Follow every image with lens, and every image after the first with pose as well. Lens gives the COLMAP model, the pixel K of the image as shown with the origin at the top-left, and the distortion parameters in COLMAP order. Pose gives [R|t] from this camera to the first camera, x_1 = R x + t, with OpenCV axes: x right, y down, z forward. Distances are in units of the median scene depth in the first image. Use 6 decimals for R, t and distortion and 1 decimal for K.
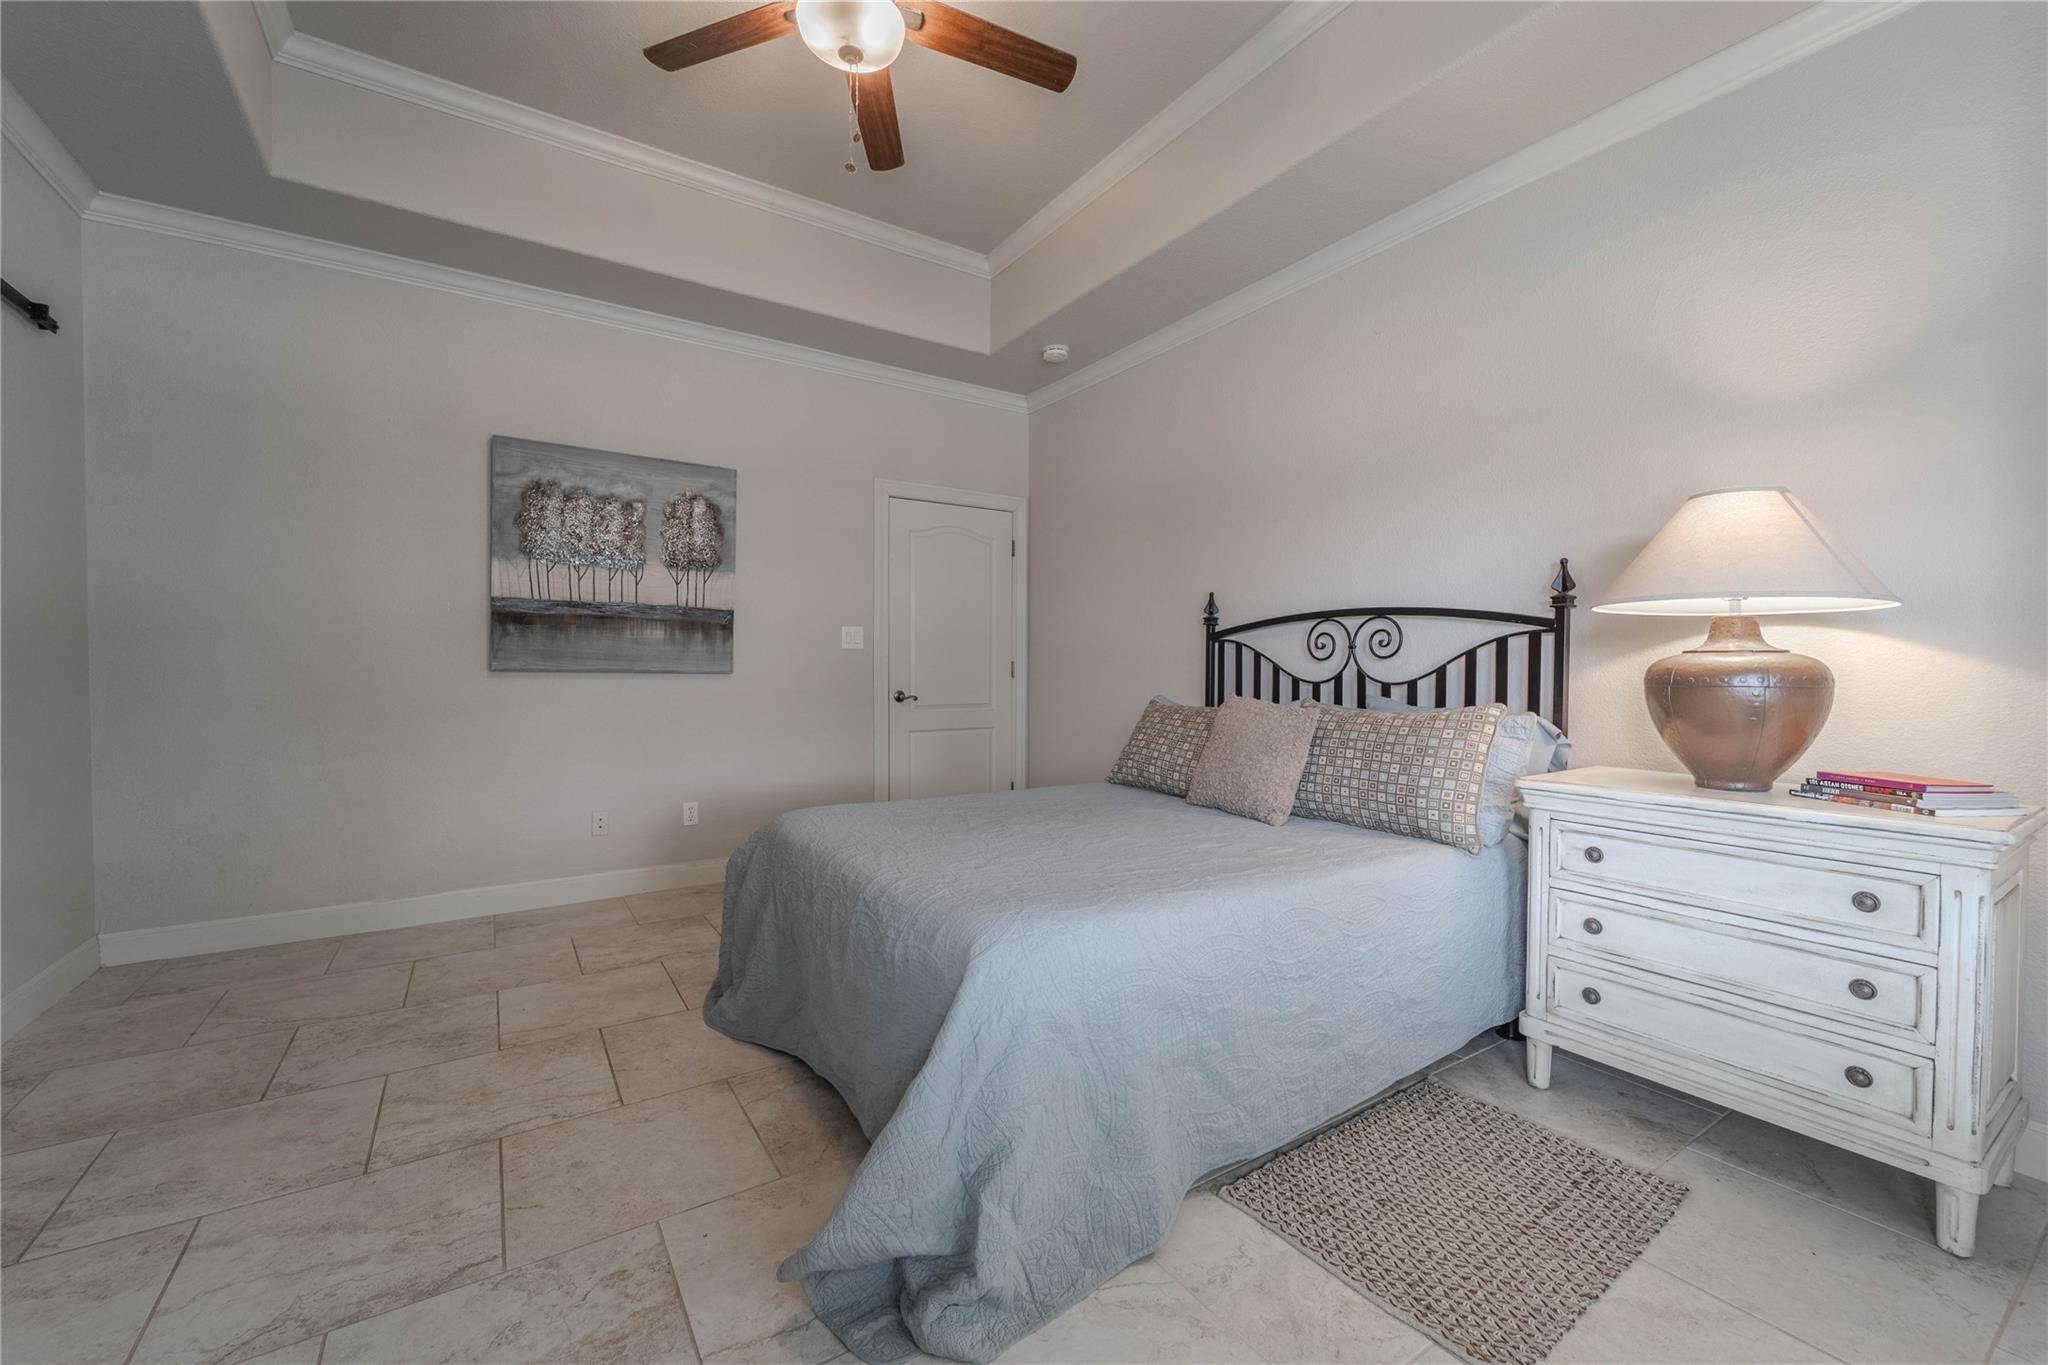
lens RADIAL K [[827.7, 0, 1034.2], [0, 827.7, 680.6], [0, 0, 1]] dist [-0.001433, -0.001158]
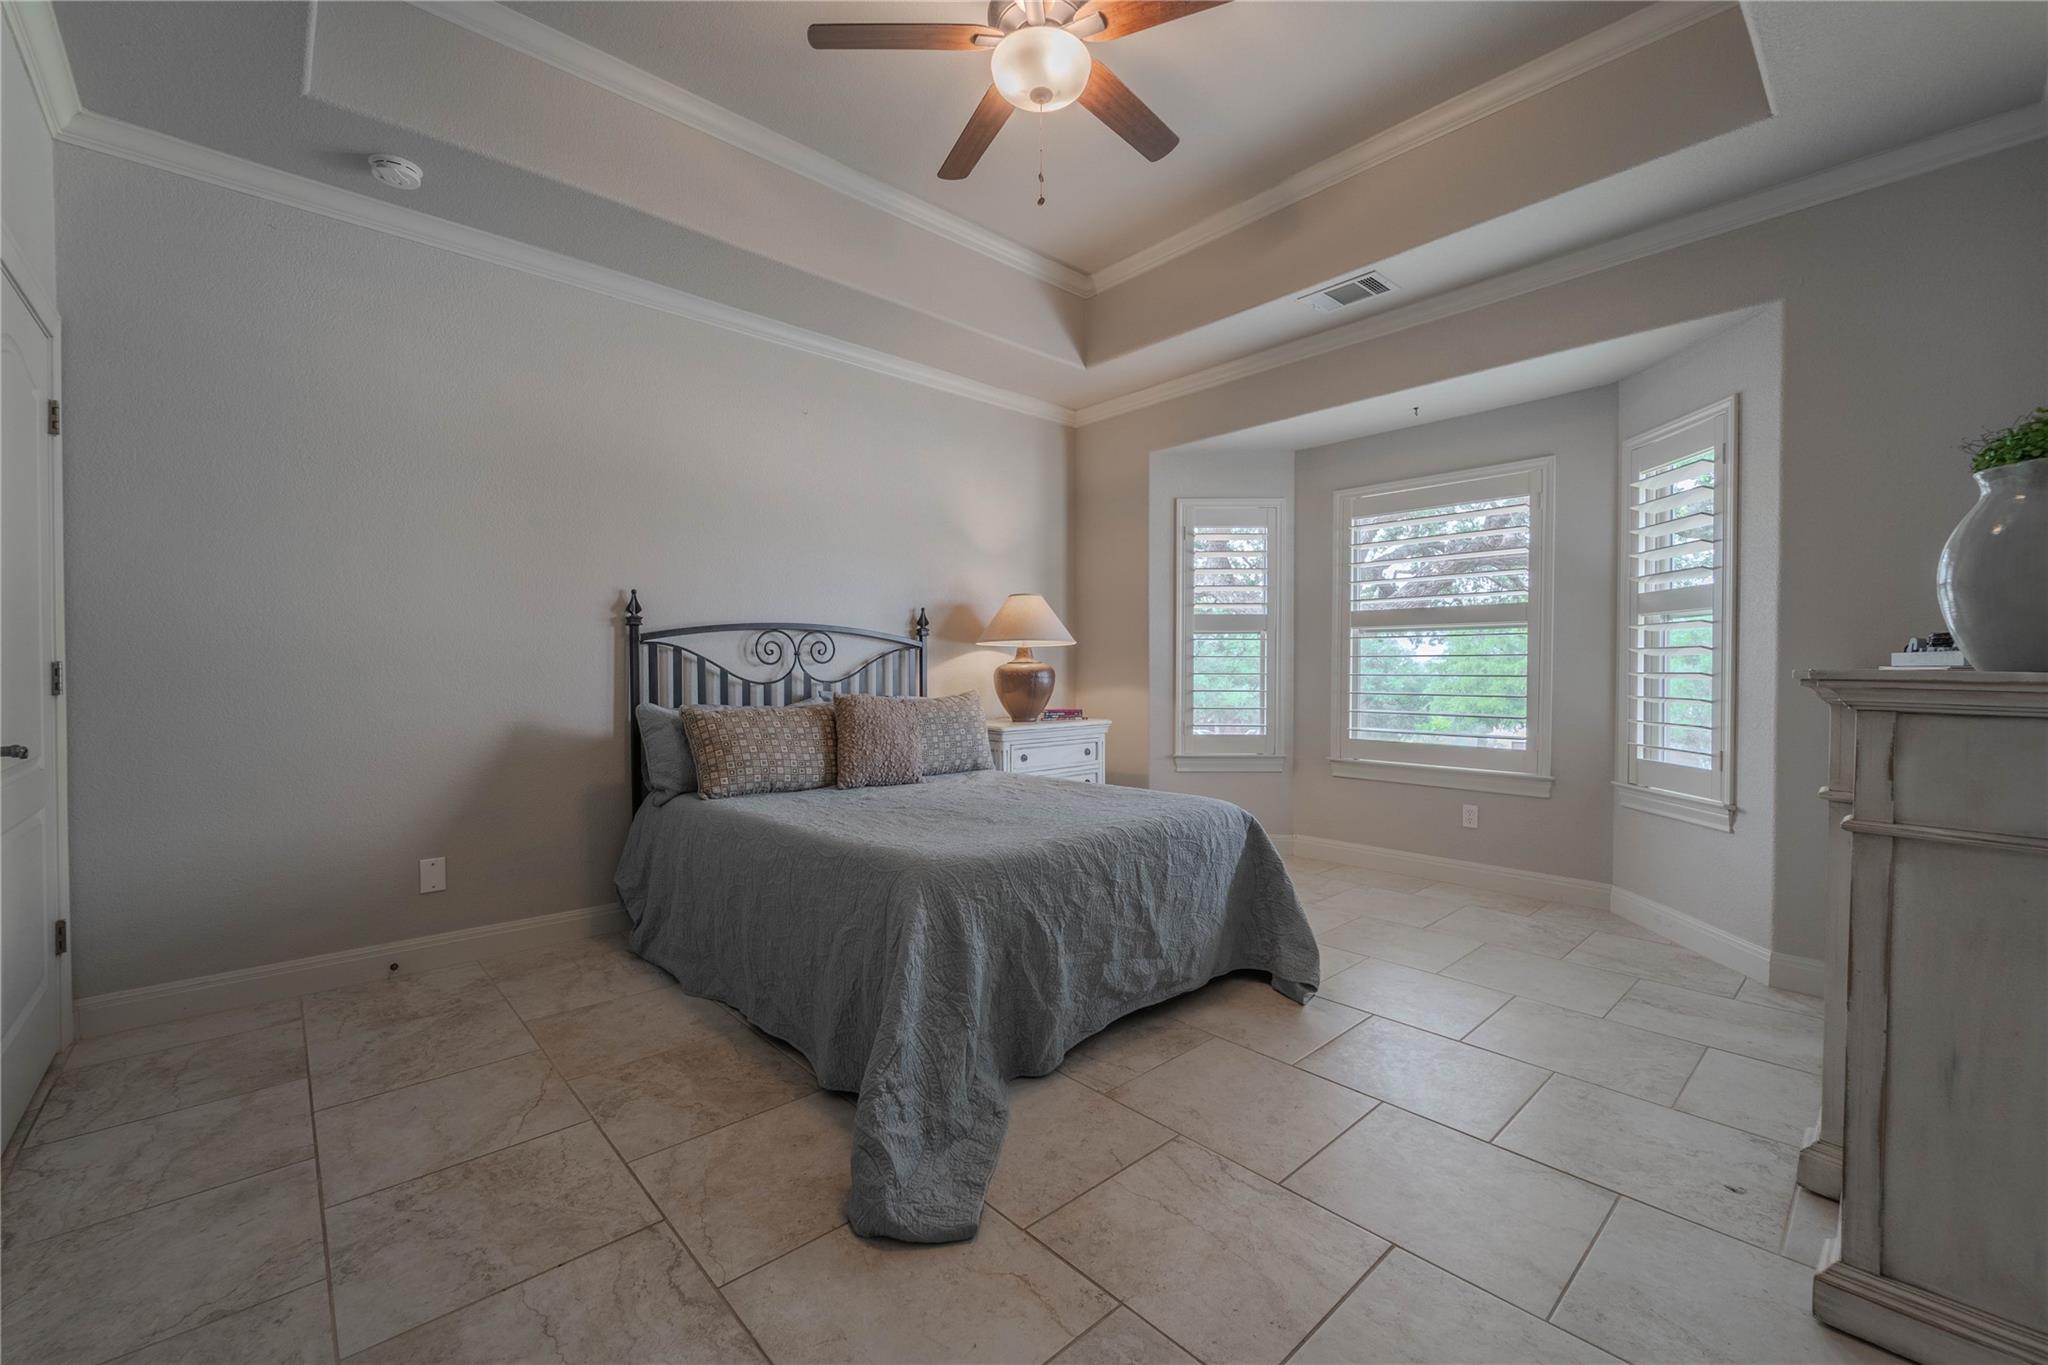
lens RADIAL K [[827.7, 0, 1028.4], [0, 827.7, 682.7], [0, 0, 1]] dist [-0.001433, -0.001158]
pose [[-0.167086, -0.018567, 0.985767, -0.930852], [0.018193, 0.999594, 0.021911, -0.019396], [-0.985774, 0.021595, -0.166680, 0.880292]]
